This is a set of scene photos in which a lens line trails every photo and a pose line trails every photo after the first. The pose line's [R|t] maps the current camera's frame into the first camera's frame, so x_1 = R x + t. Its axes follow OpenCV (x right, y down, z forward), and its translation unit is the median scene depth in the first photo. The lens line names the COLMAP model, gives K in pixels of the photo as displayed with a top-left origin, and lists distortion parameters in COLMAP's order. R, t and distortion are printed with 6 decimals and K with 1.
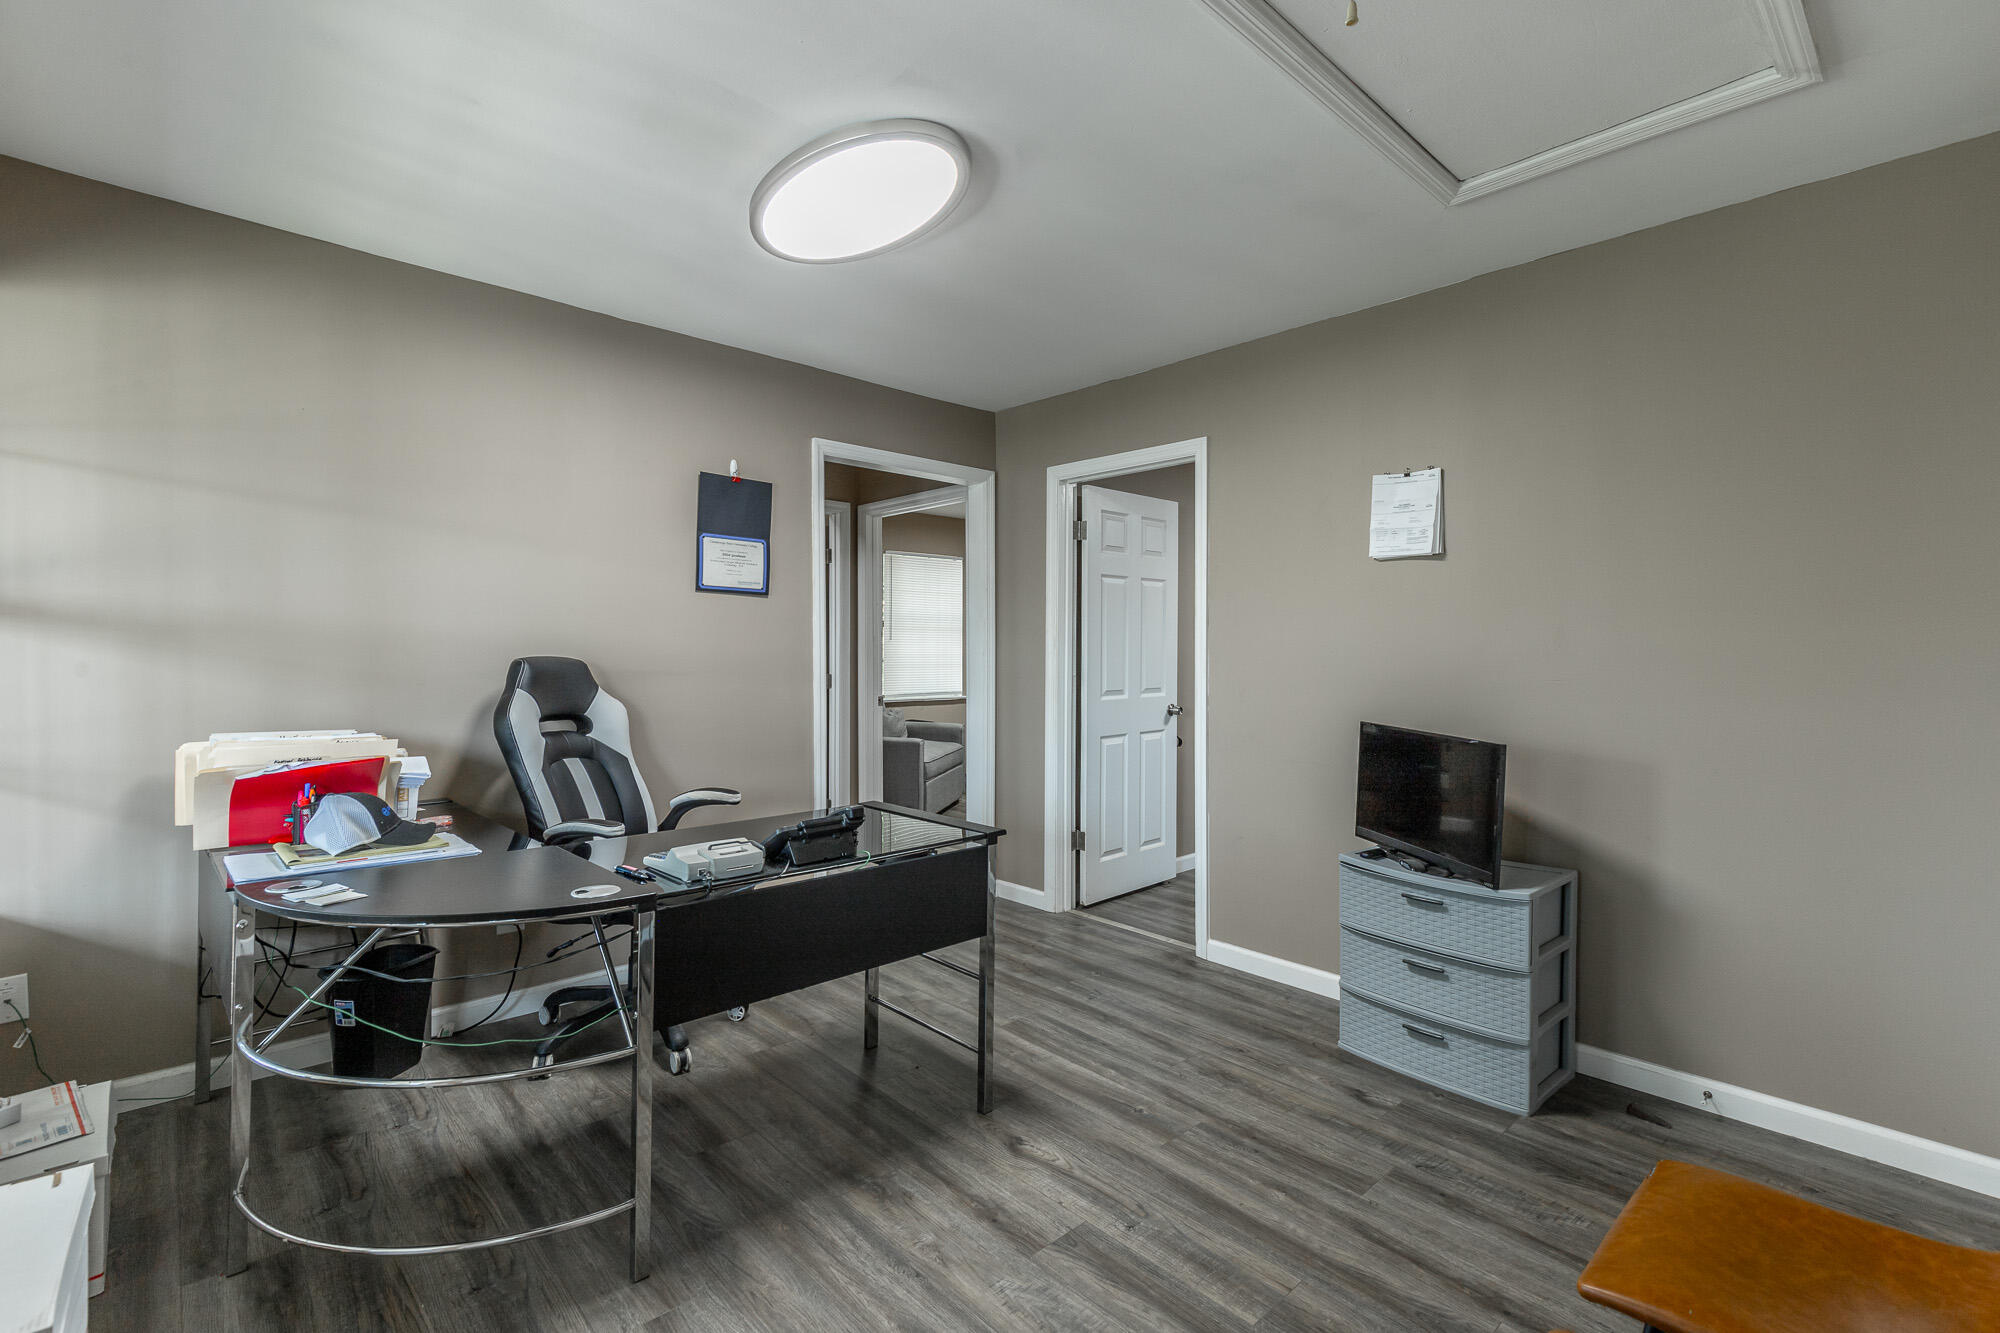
lens RADIAL K [[902.6, 0, 1004.2], [0, 902.6, 642.8], [0, 0, 1]] dist [0.002090, 0.000075]
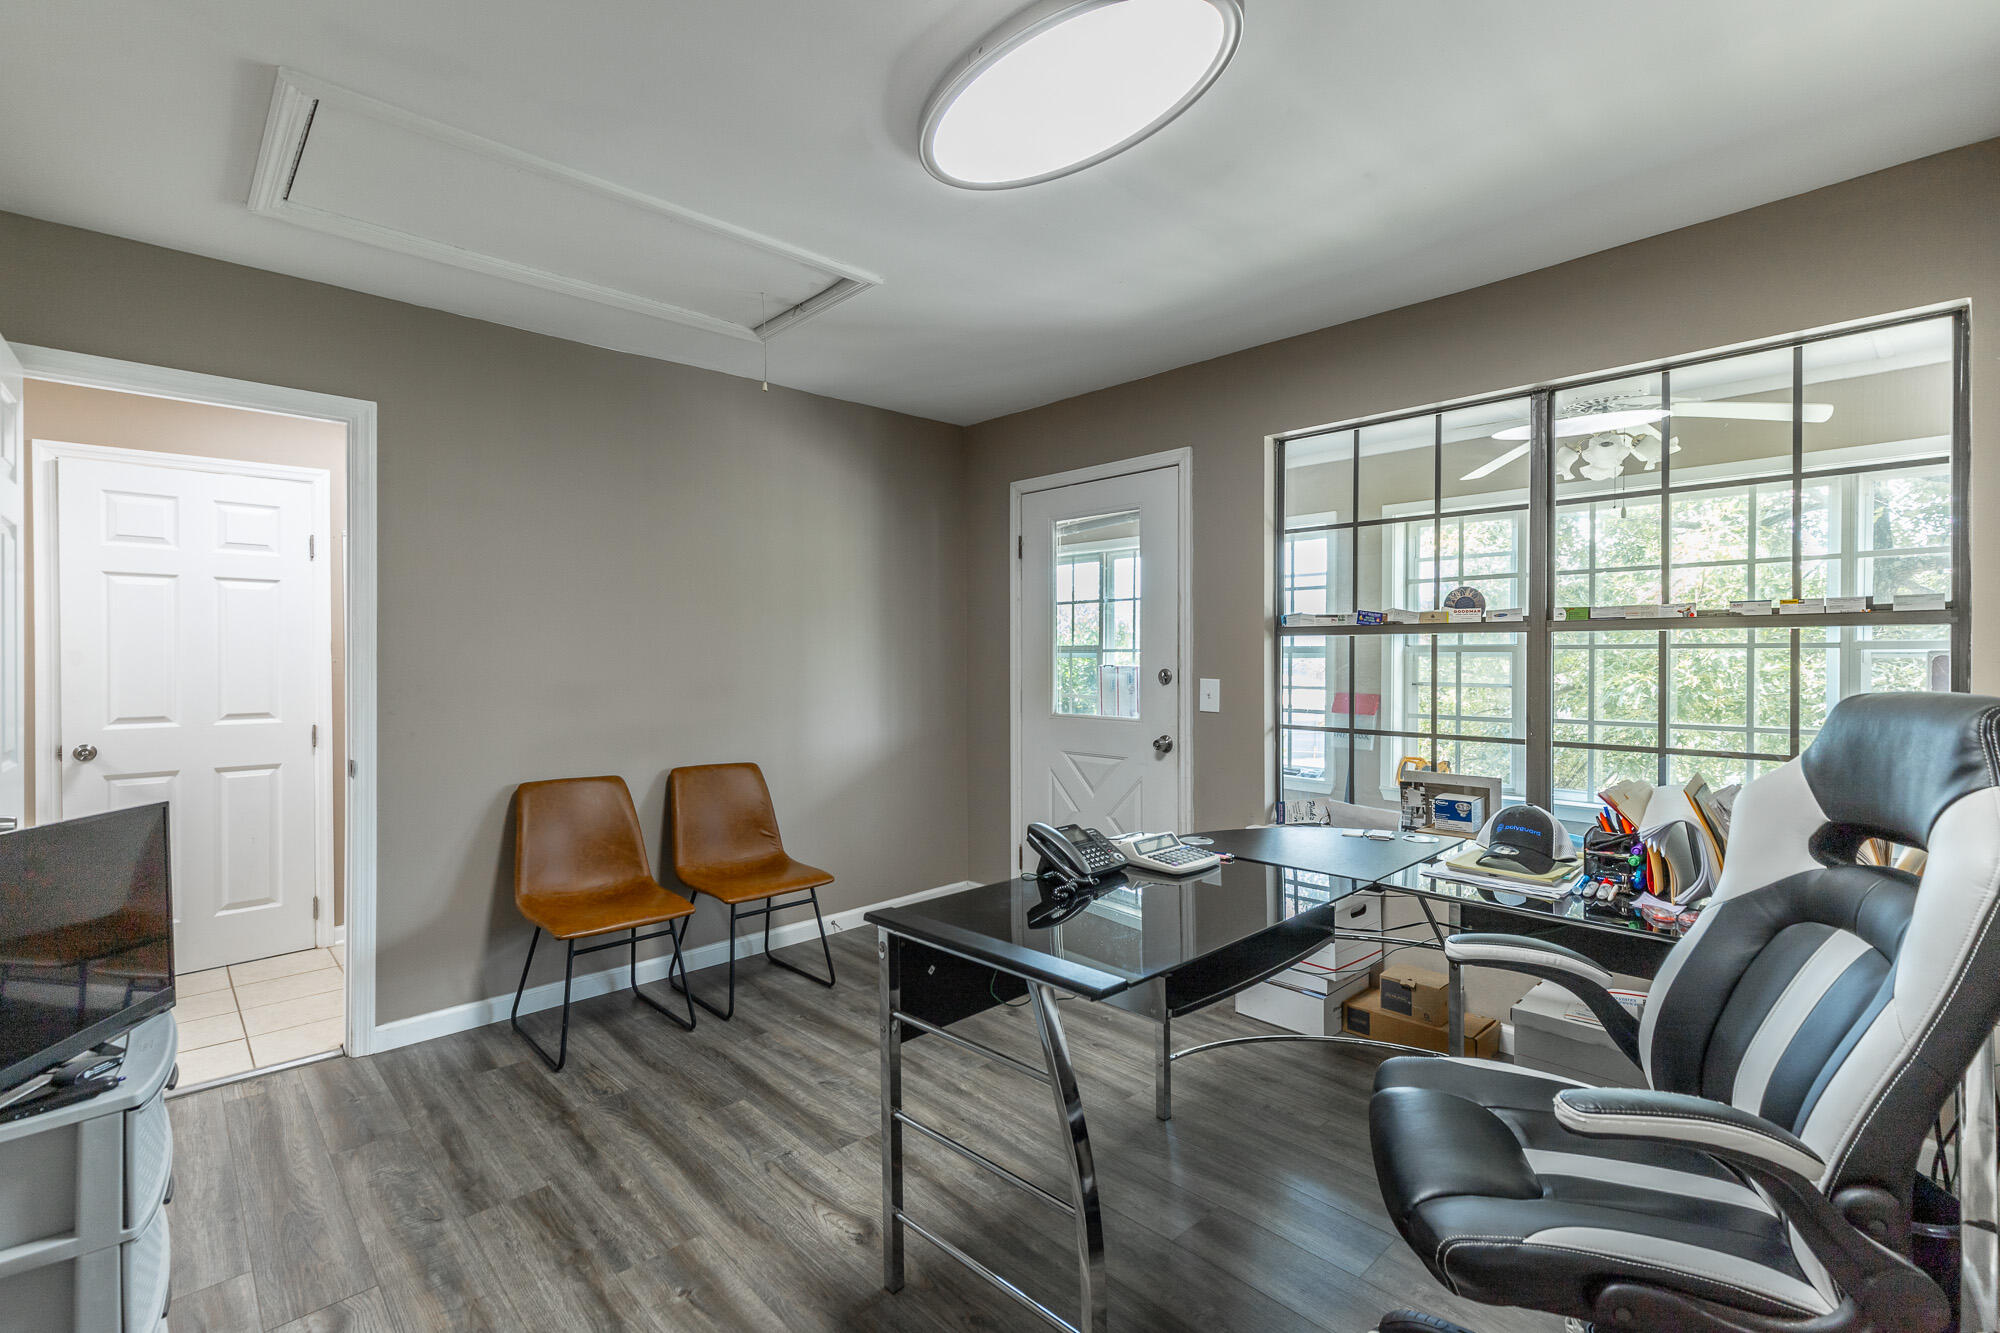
lens RADIAL K [[900.2, 0, 992.6], [0, 900.2, 664.2], [0, 0, 1]] dist [0.009502, -0.000228]
pose [[-0.999997, -0.001213, -0.002180, -0.103677], [-0.001220, 0.999994, 0.003094, 0.000992], [0.002176, 0.003097, -0.999993, 1.795055]]
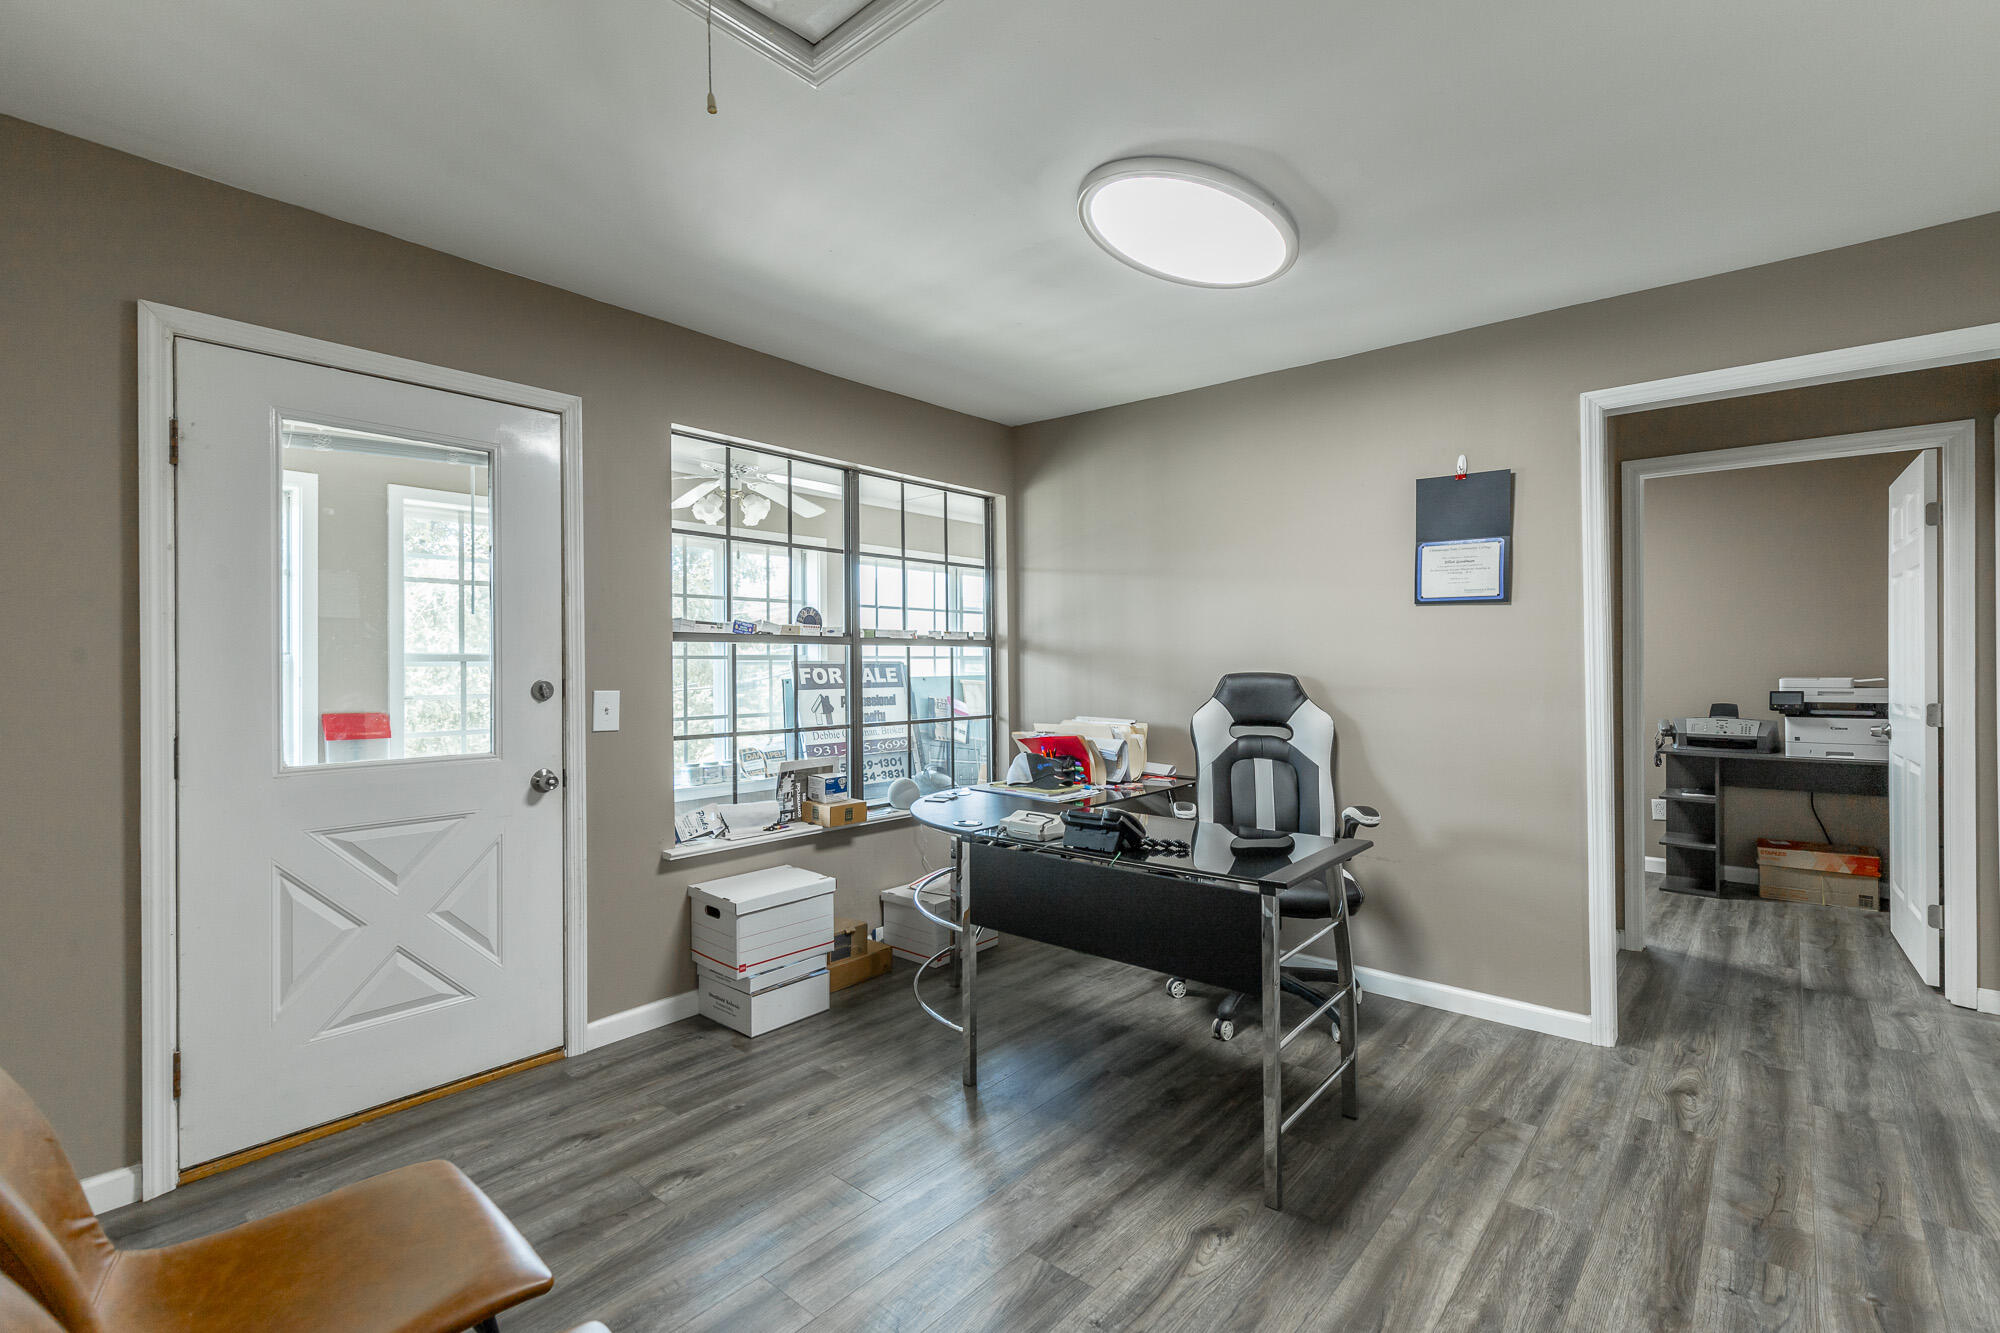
lens RADIAL K [[900.2, 0, 992.6], [0, 900.2, 664.2], [0, 0, 1]] dist [0.009502, -0.000228]
pose [[0.100499, -0.004916, -0.994925, 0.829757], [0.012654, 0.999913, -0.003662, 0.004834], [0.994857, -0.012222, 0.100553, 0.673239]]
